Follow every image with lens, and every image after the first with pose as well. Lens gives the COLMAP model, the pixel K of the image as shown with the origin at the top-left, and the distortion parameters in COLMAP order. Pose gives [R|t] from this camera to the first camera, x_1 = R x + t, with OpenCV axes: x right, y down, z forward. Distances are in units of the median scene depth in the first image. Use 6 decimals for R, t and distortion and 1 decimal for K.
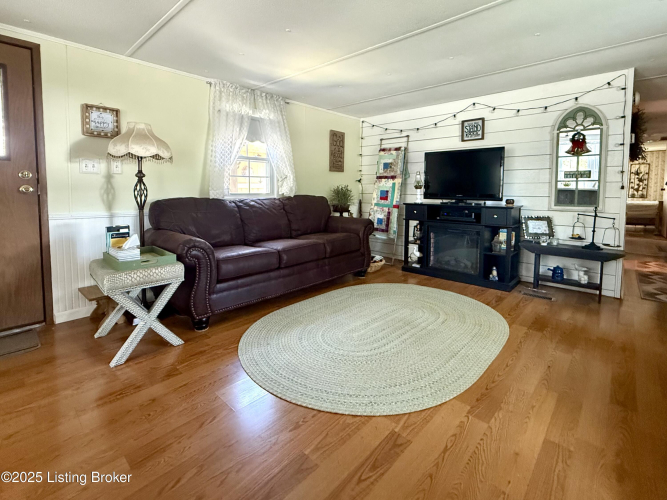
lens RADIAL K [[341.1, 0, 357.5], [0, 341.1, 210.0], [0, 0, 1]] dist [0.000022, -0.000221]
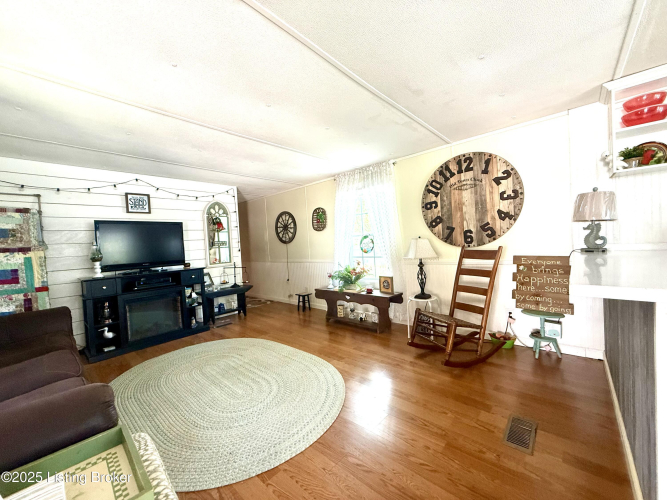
lens RADIAL K [[265.0, 0, 332.0], [0, 265.0, 250.1], [0, 0, 1]] dist [0.000239, -0.000005]
pose [[-0.013061, -0.028068, 0.999521, -0.520661], [0.118172, 0.992557, 0.029417, -0.041505], [-0.992907, 0.118500, -0.009647, 0.425679]]
